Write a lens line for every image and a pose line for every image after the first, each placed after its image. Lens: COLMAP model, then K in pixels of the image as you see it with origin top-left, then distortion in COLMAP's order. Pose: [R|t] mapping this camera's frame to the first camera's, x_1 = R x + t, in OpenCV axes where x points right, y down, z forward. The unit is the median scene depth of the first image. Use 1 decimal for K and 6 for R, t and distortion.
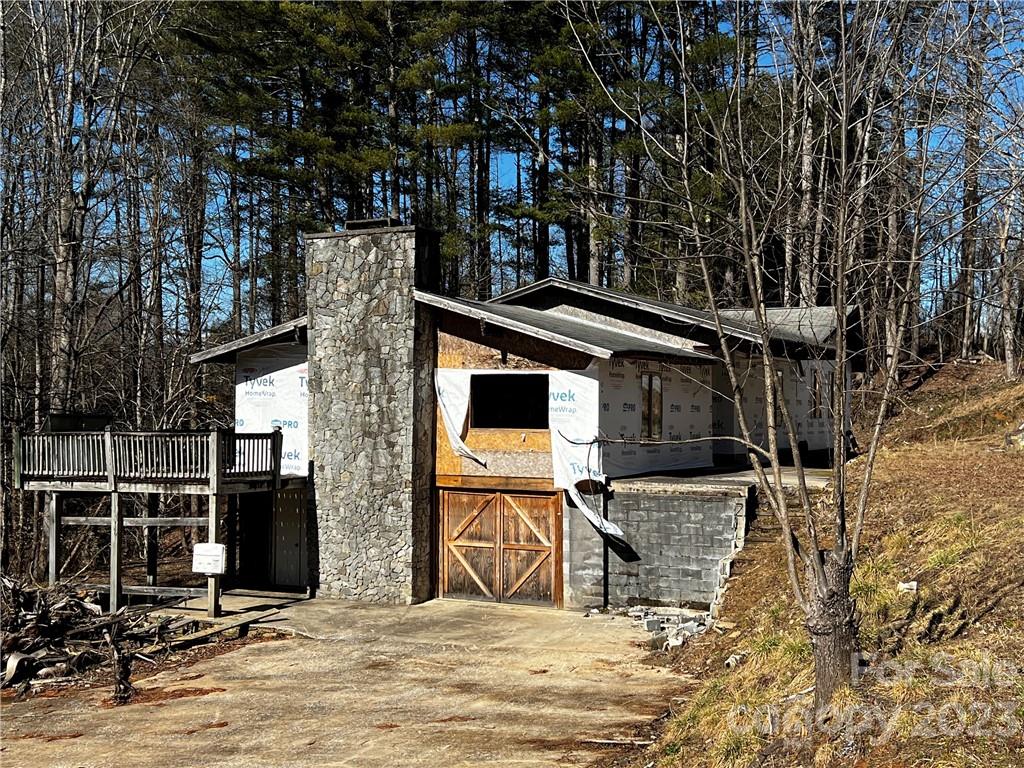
lens RADIAL K [[1326.5, 0, 490.0], [0, 1326.5, 376.9], [0, 0, 1]] dist [0.119689, 0.000000]
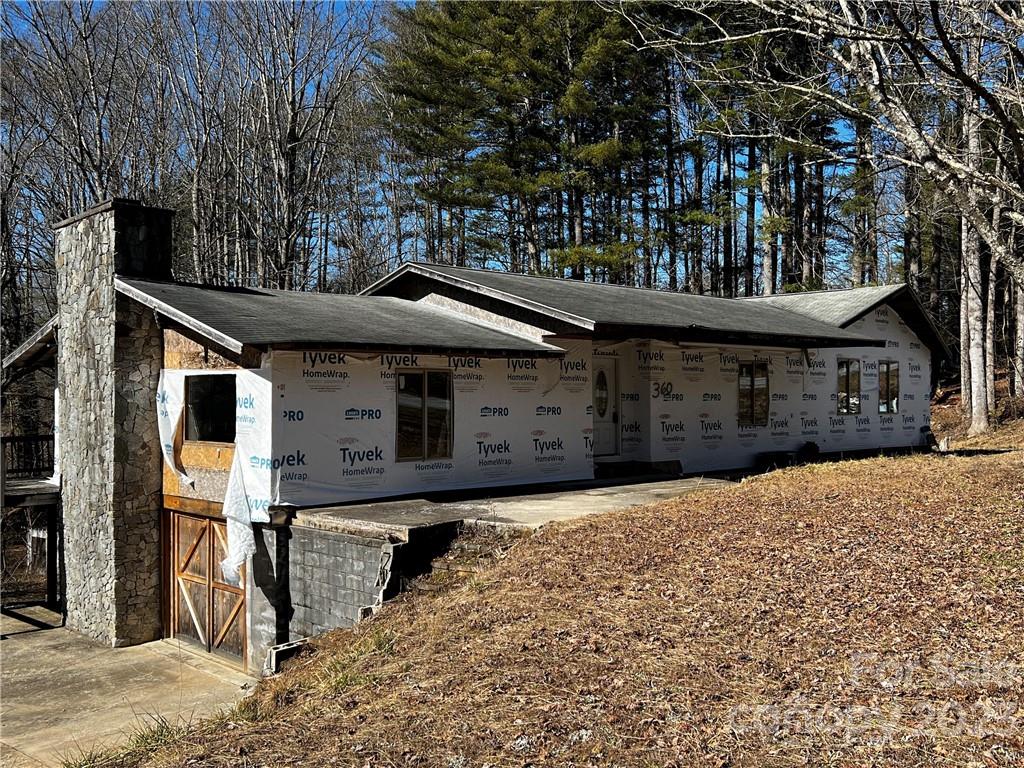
lens RADIAL K [[990.4, 0, 512.6], [0, 990.4, 384.7], [0, 0, 1]] dist [-0.013074, 0.000000]
pose [[0.951970, -0.015497, -0.305798, 0.370875], [0.018831, 0.999791, 0.007955, 0.002539], [0.305611, -0.013331, 0.952063, 0.469243]]
